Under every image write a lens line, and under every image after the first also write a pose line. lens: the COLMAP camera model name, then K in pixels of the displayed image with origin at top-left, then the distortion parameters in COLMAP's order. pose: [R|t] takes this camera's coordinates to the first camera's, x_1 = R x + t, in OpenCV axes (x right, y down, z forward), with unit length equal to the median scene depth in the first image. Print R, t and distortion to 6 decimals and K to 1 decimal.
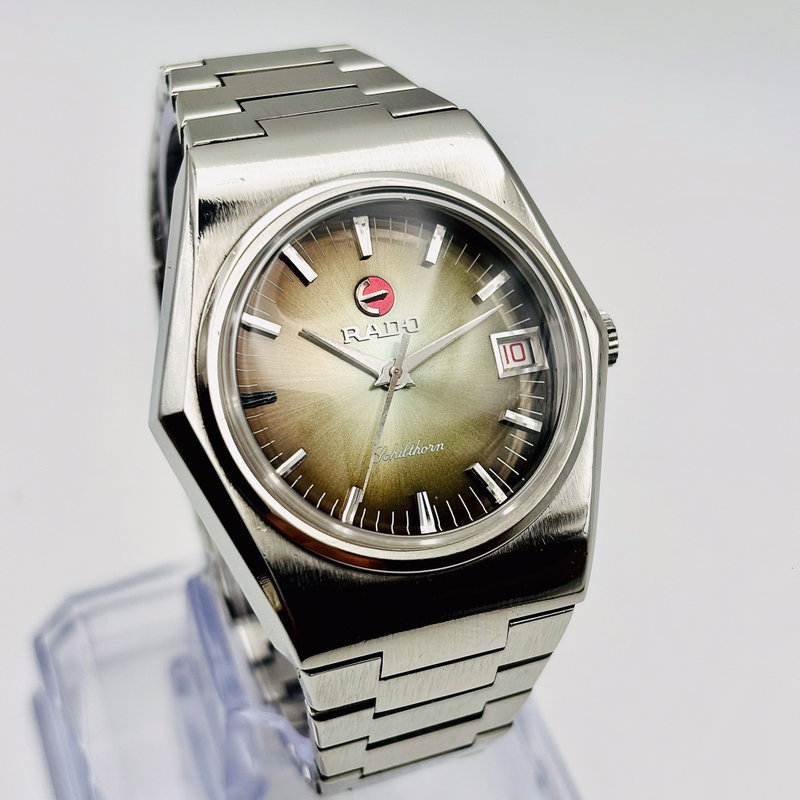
lens RADIAL K [[1750.9, 0, 399.6], [0, 1750.9, 393.5], [0, 0, 1]] dist [0.177970, 0.000000]
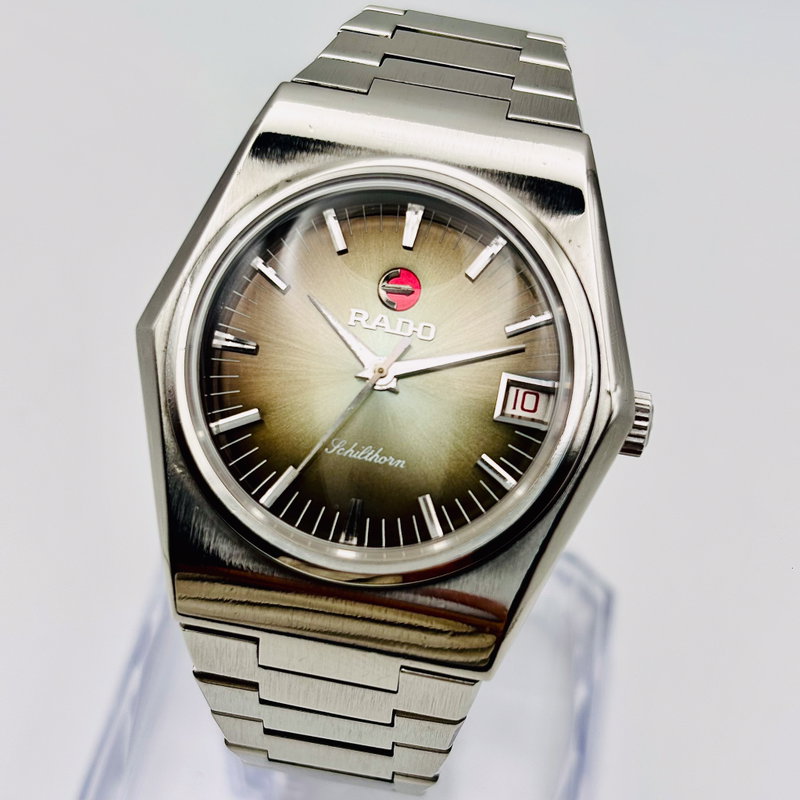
lens RADIAL K [[1750.9, 0, 401.2], [0, 1750.9, 400.0], [0, 0, 1]] dist [0.177970, 0.000000]
pose [[0.863477, 0.358114, -0.355194, 0.336532], [-0.351359, 0.932300, 0.085813, -0.079946], [0.361878, 0.050703, 0.930846, 0.126500]]
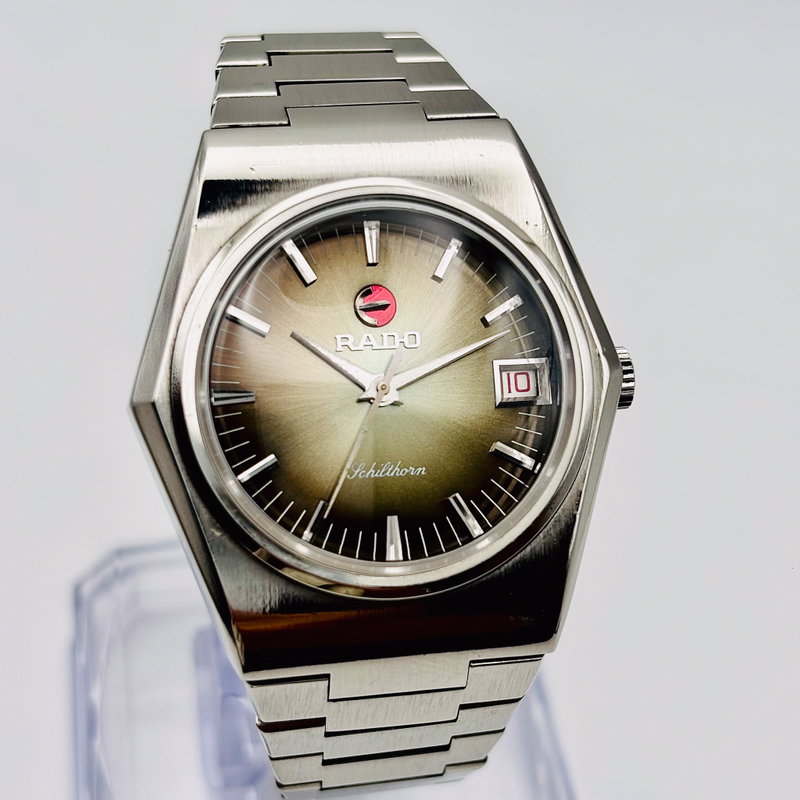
lens RADIAL K [[1750.9, 0, 396.5], [0, 1750.9, 400.5], [0, 0, 1]] dist [0.177970, 0.000000]
pose [[0.981427, 0.133497, -0.137764, 0.133782], [-0.128202, 0.990650, 0.046653, -0.049491], [0.142704, -0.028125, 0.989366, 0.052134]]
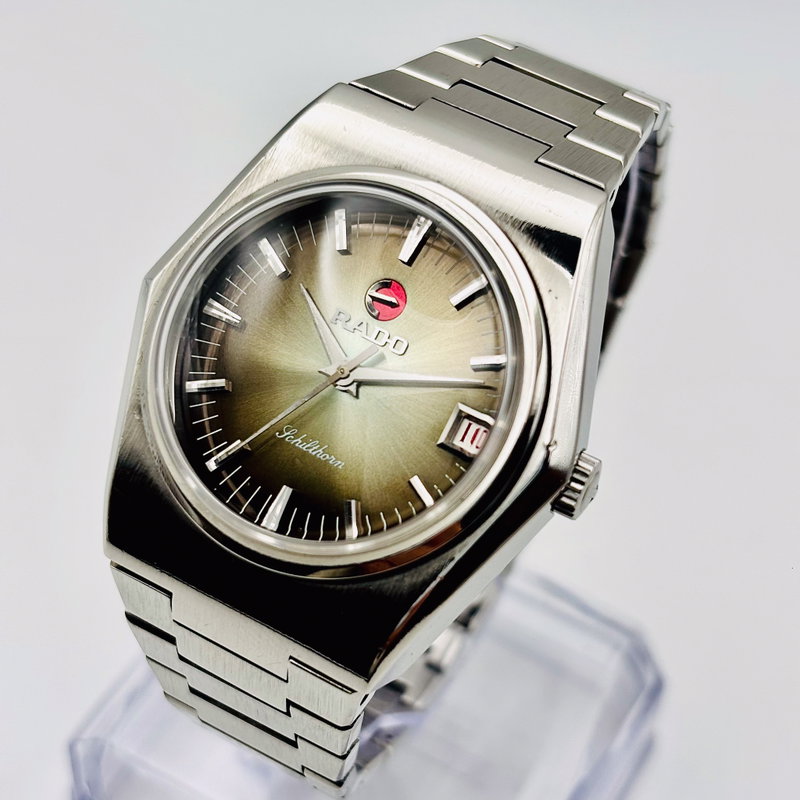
lens RADIAL K [[1750.9, 0, 396.1], [0, 1750.9, 402.5], [0, 0, 1]] dist [0.177970, 0.000000]
pose [[0.641683, 0.536035, -0.548552, 0.538189], [-0.541289, 0.823214, 0.171243, -0.174175], [0.543368, 0.187042, 0.818393, 0.224173]]
